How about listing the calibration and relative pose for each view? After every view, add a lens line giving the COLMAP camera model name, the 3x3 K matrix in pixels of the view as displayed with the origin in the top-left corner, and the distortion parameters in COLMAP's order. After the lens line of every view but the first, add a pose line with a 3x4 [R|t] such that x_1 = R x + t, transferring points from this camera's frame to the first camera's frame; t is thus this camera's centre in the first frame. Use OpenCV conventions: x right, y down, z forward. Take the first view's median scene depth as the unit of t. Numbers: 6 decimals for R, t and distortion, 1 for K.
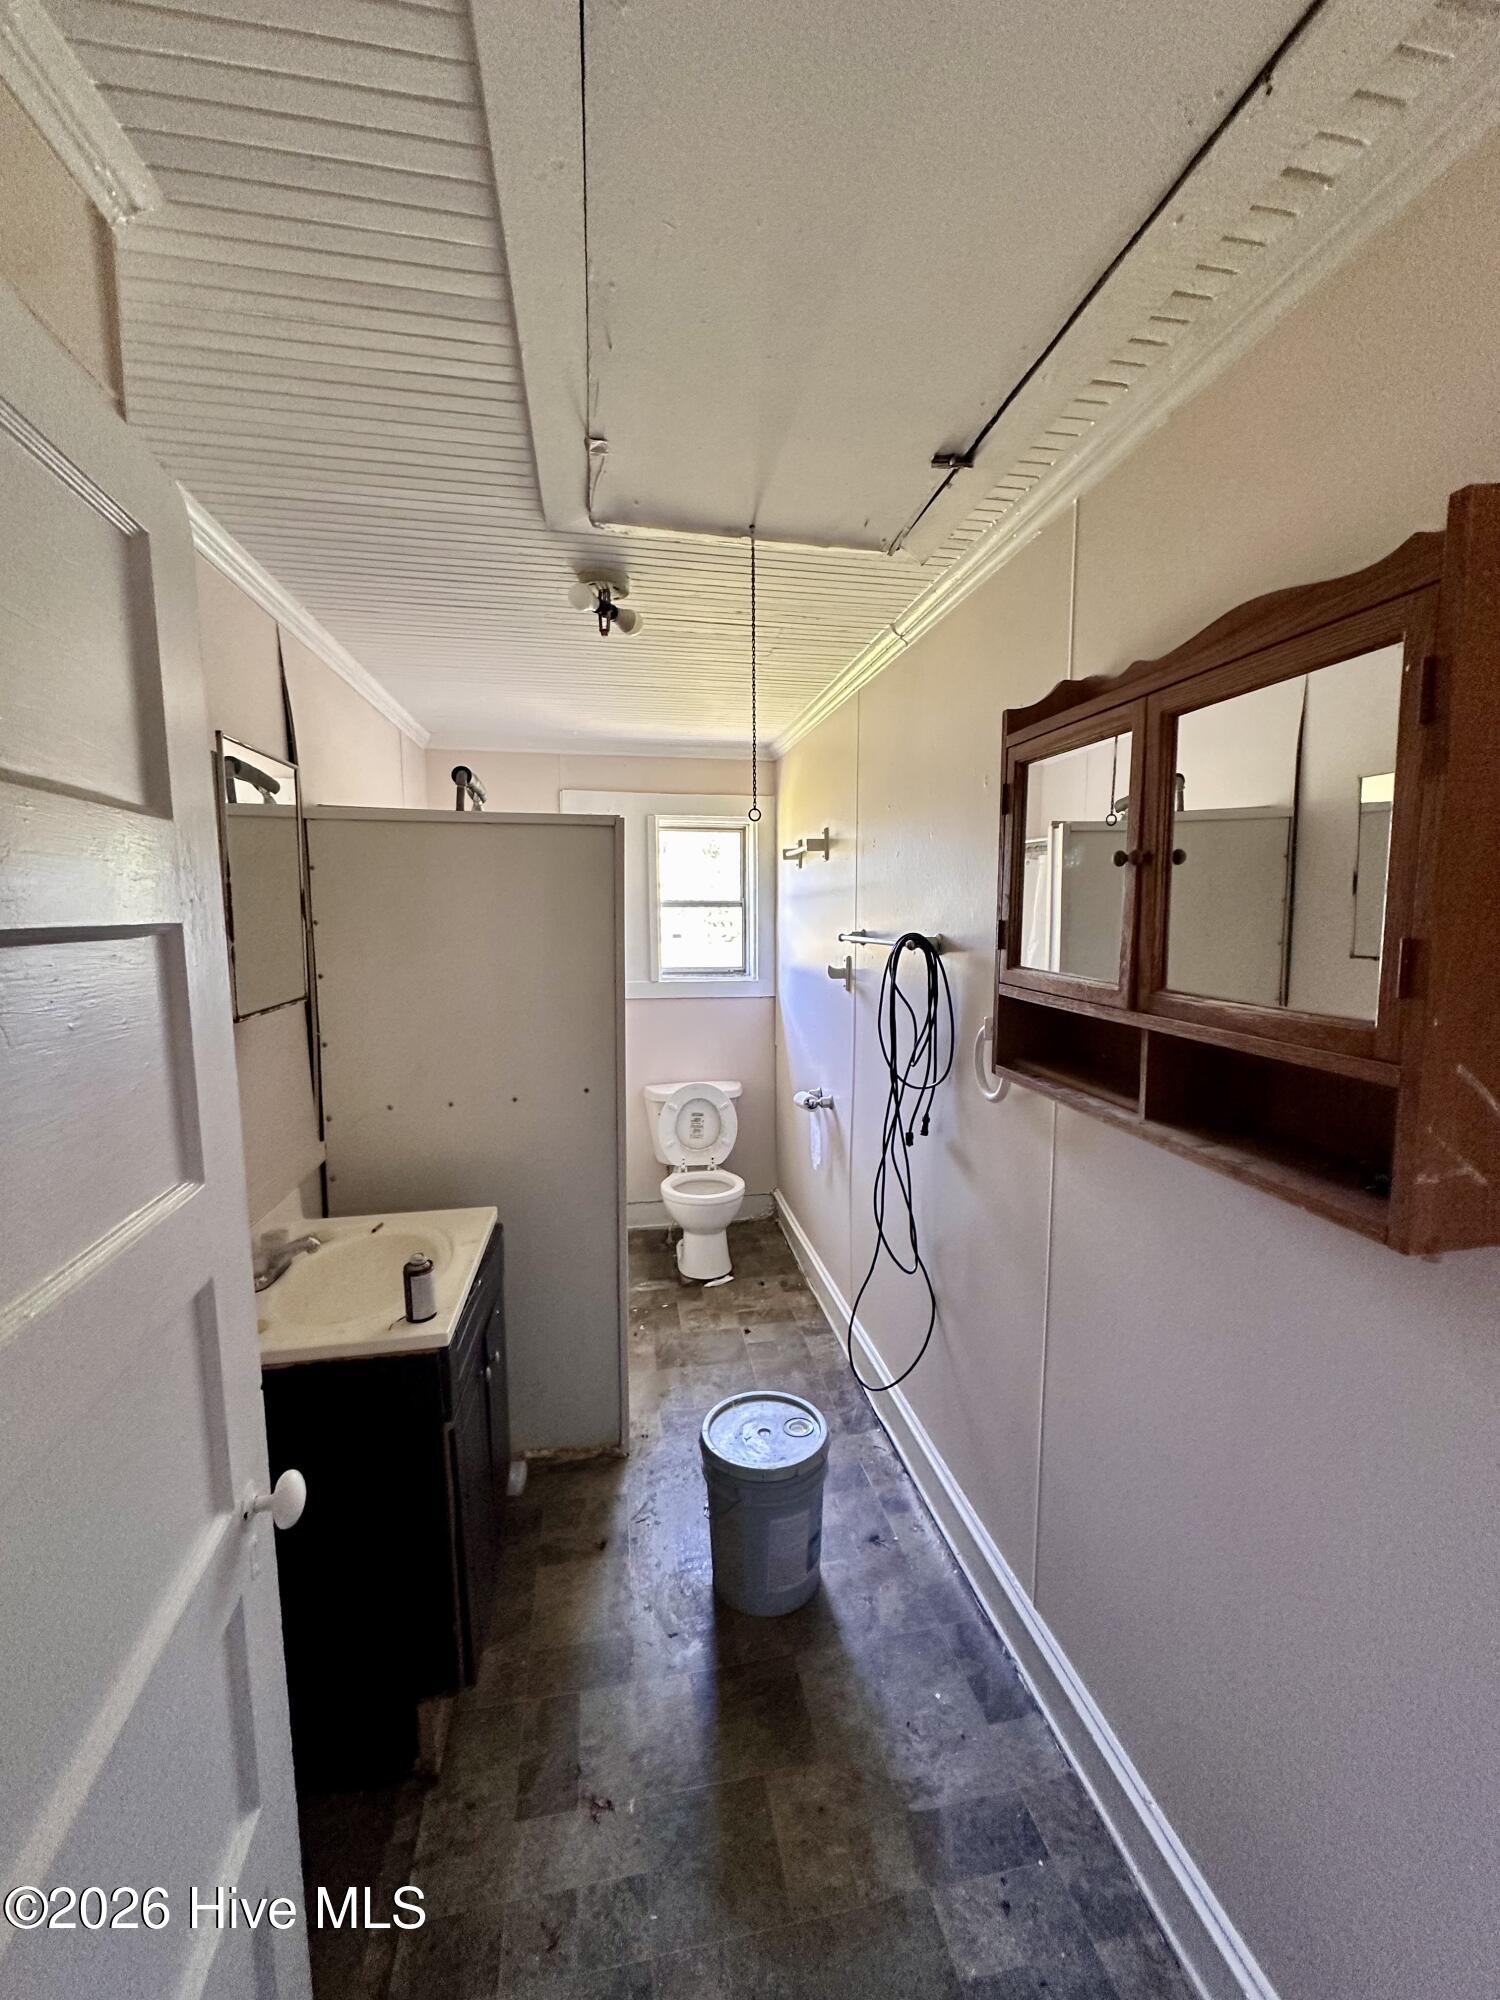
lens RADIAL K [[794.0, 0, 751.3], [0, 794.0, 997.7], [0, 0, 1]] dist [-0.003317, 0.000784]
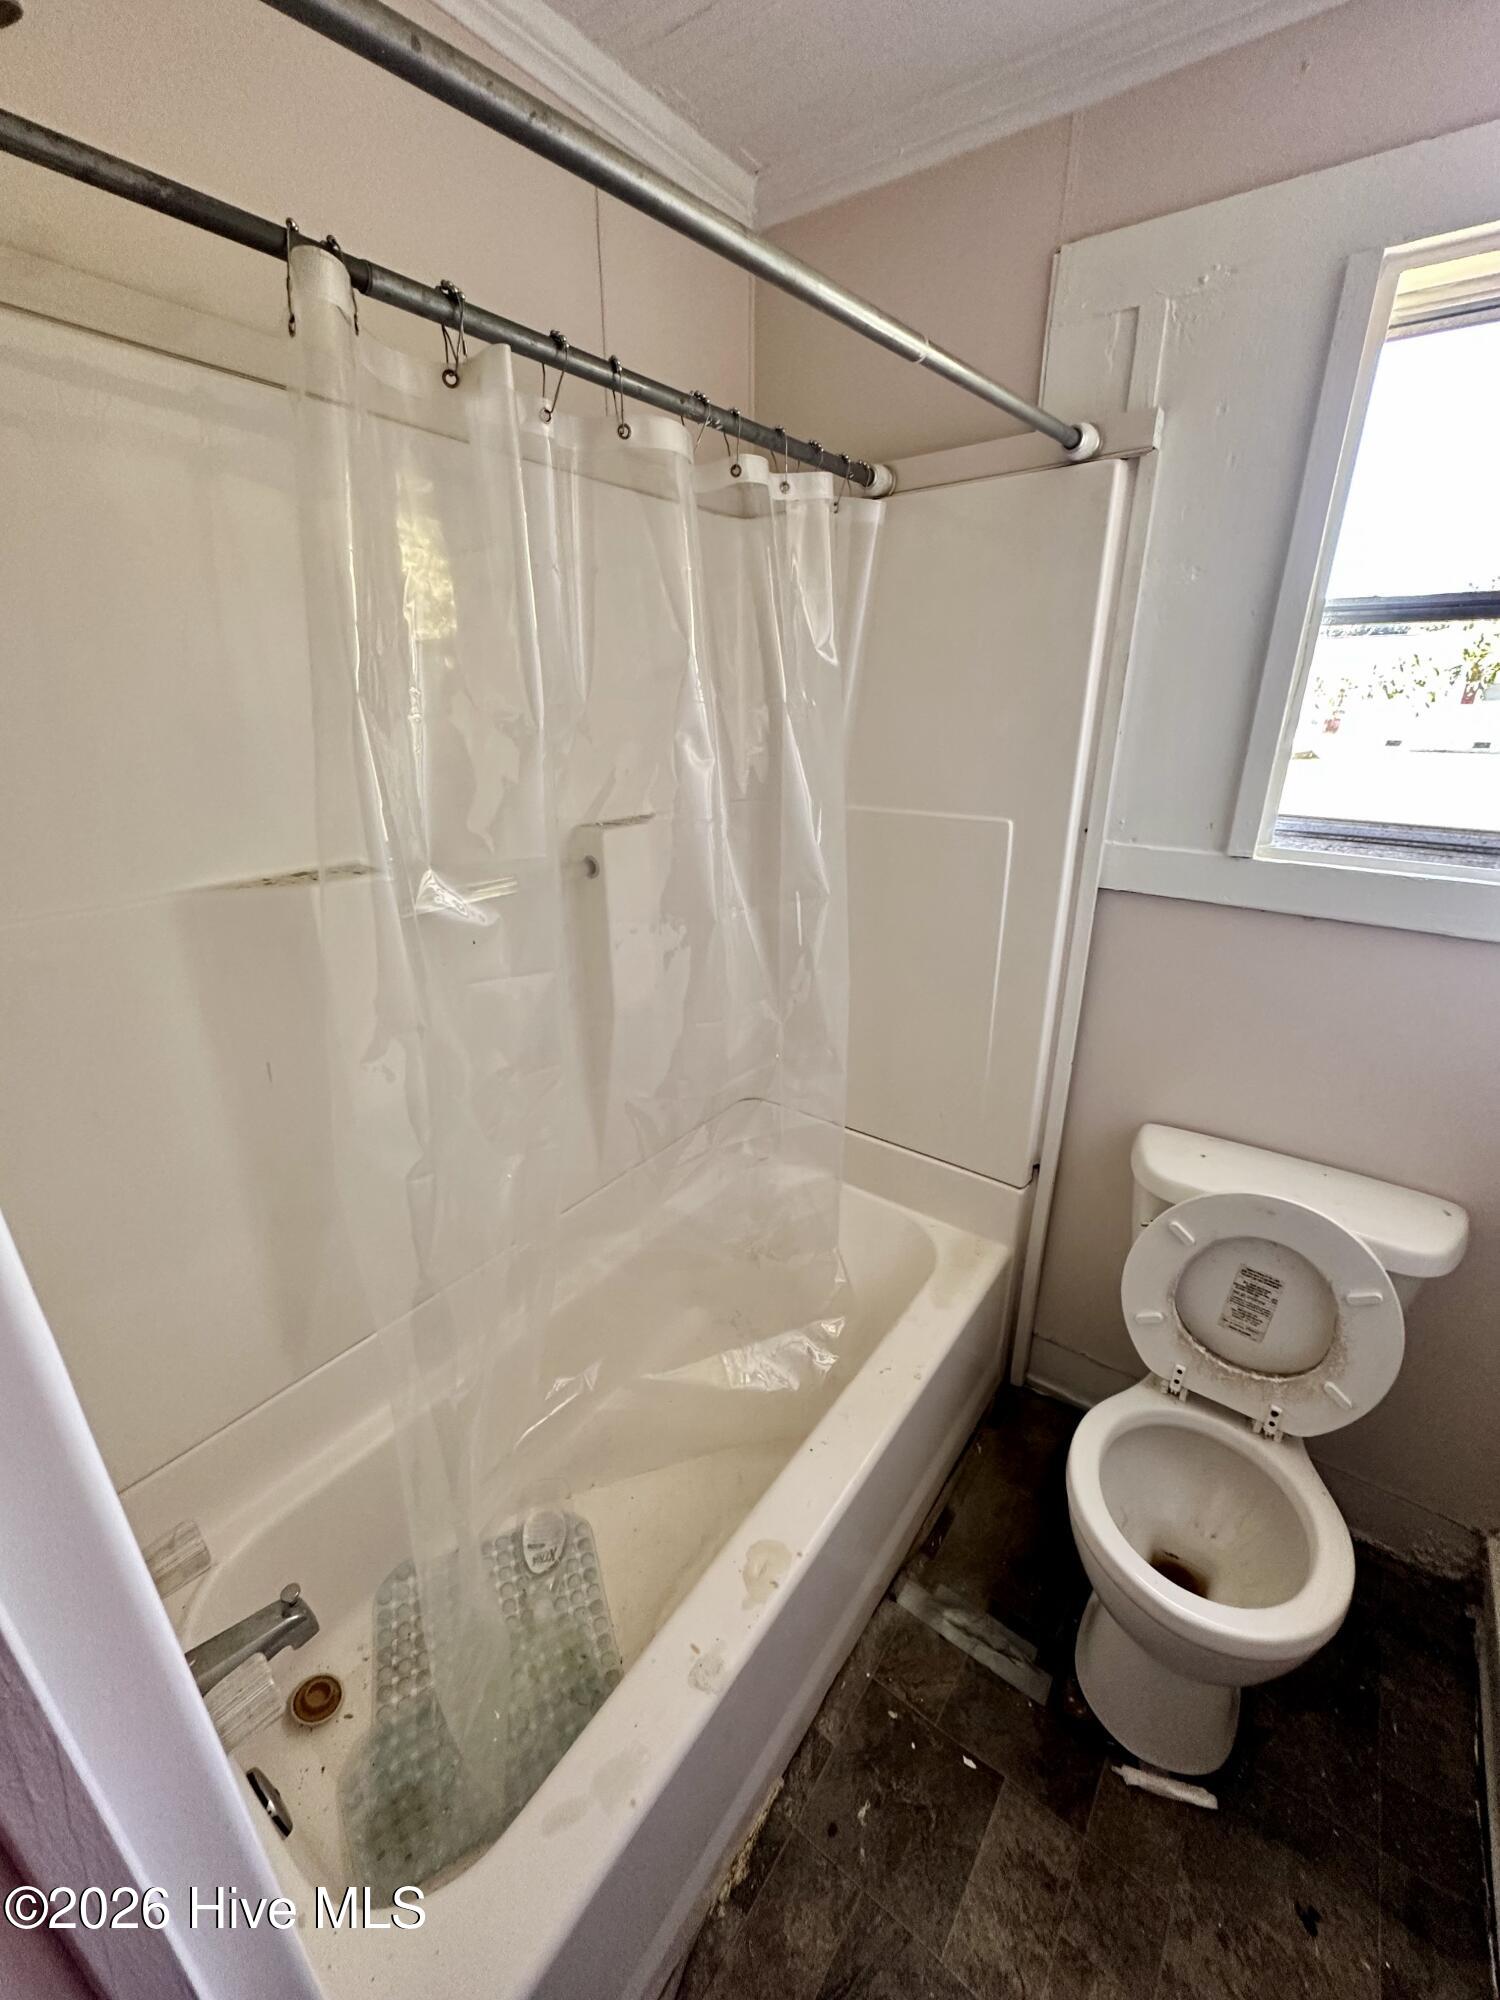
lens RADIAL K [[794.0, 0, 741.3], [0, 794.0, 986.5], [0, 0, 1]] dist [-0.003317, 0.000784]
pose [[0.673314, 0.257137, -0.693202, -0.014308], [-0.076727, 0.956813, 0.280396, -0.050491], [0.735365, -0.135608, 0.663965, 0.628071]]
